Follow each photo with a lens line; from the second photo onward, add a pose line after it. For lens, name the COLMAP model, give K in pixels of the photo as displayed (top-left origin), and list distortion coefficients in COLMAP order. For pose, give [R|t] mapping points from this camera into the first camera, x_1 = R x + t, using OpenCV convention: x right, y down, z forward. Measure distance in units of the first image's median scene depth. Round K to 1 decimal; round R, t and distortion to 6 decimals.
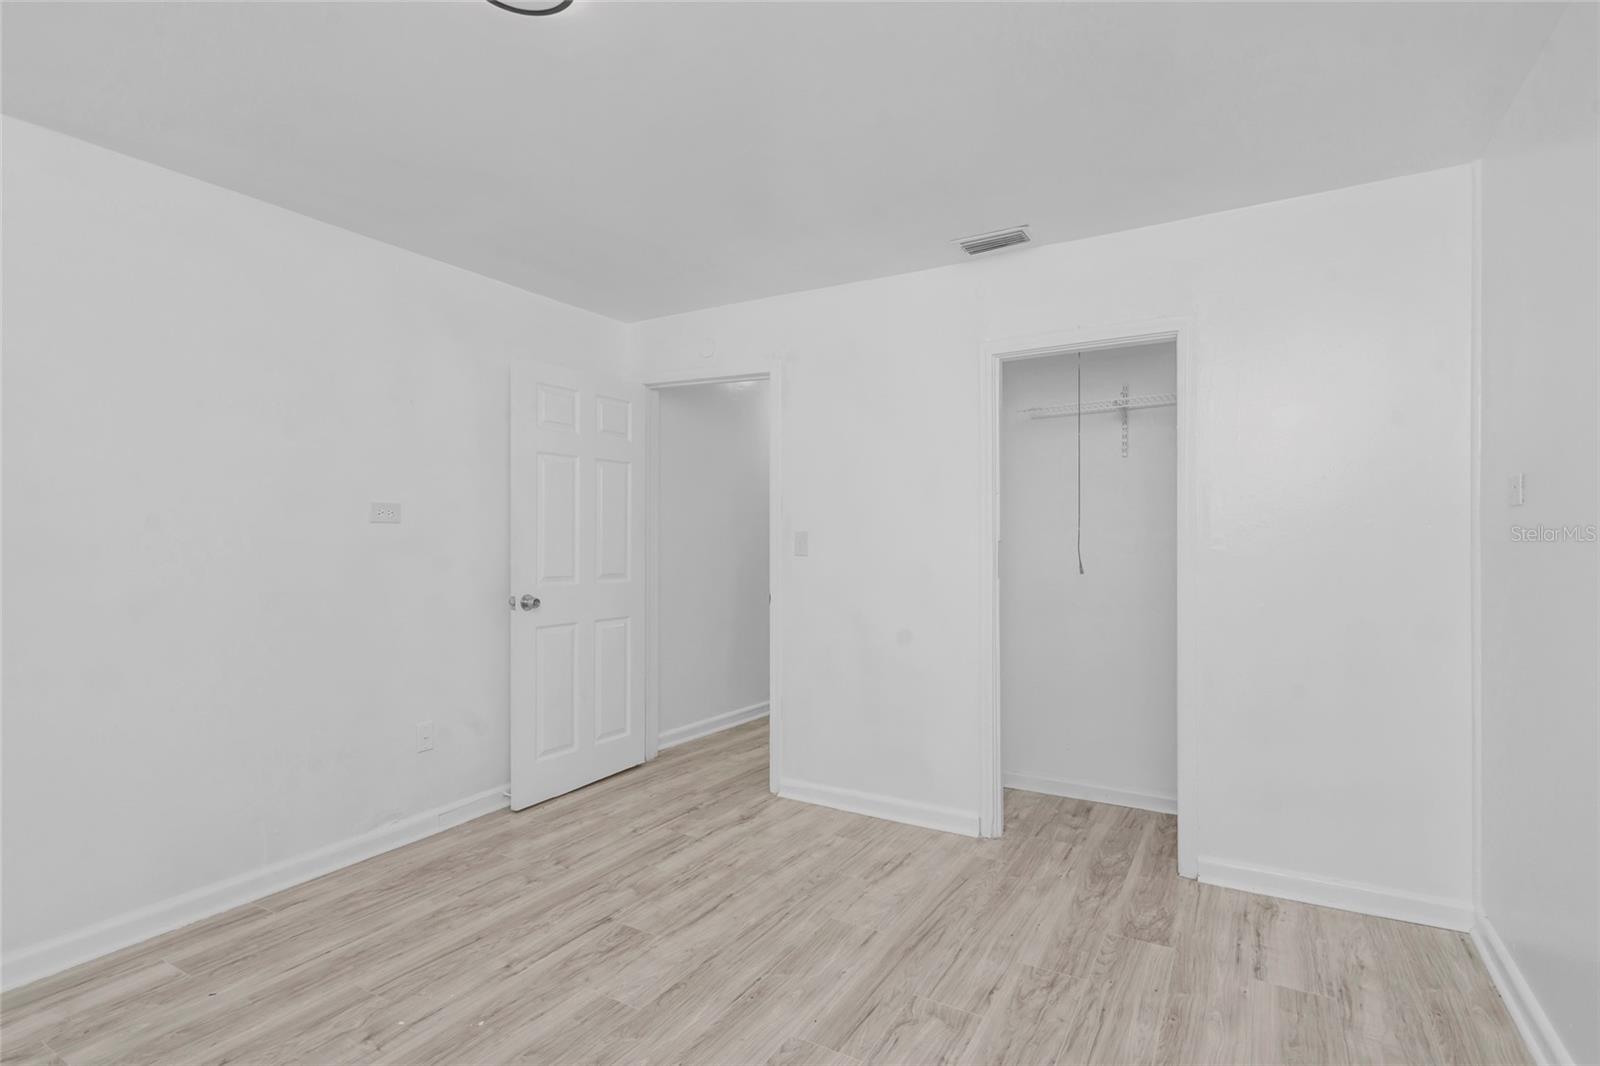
lens RADIAL K [[769.2, 0, 750.1], [0, 769.2, 538.3], [0, 0, 1]] dist [0.000328, 0.000566]
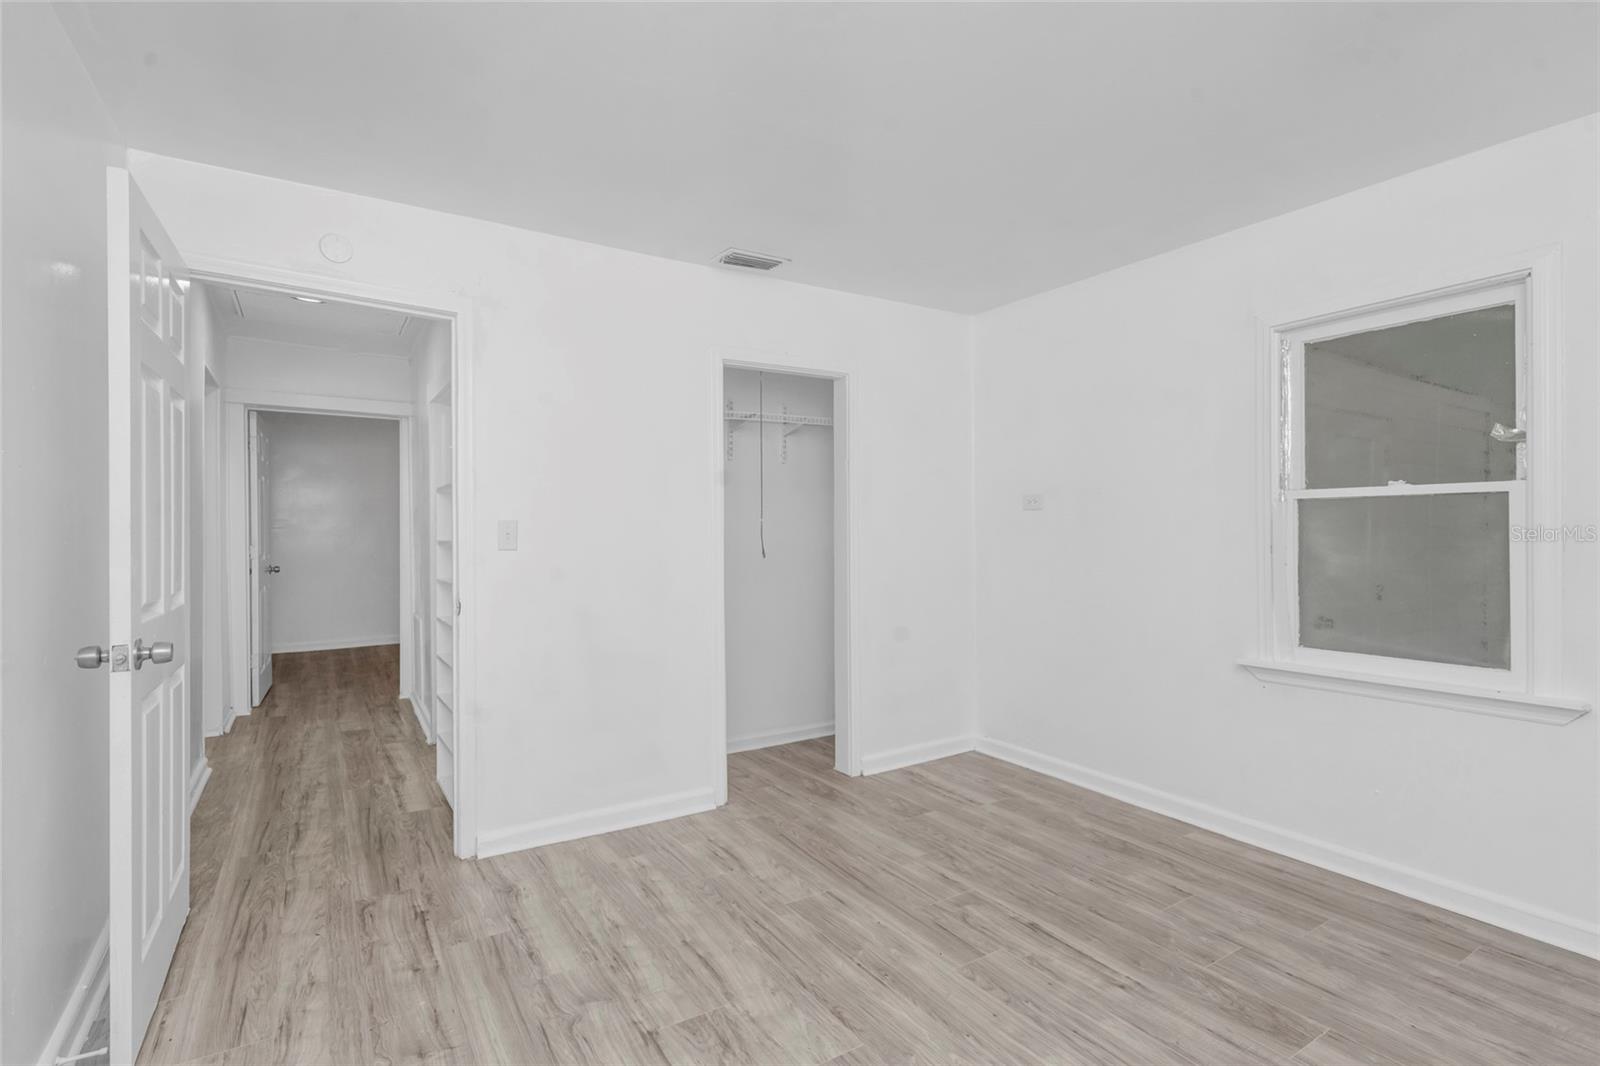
lens RADIAL K [[799.4, 0, 789.3], [0, 799.4, 531.8], [0, 0, 1]] dist [0.002724, 0.001142]
pose [[0.430639, -0.003642, 0.902517, -0.733121], [0.005564, 0.999984, 0.001381, 0.004598], [-0.902507, 0.004427, 0.430652, 0.476467]]
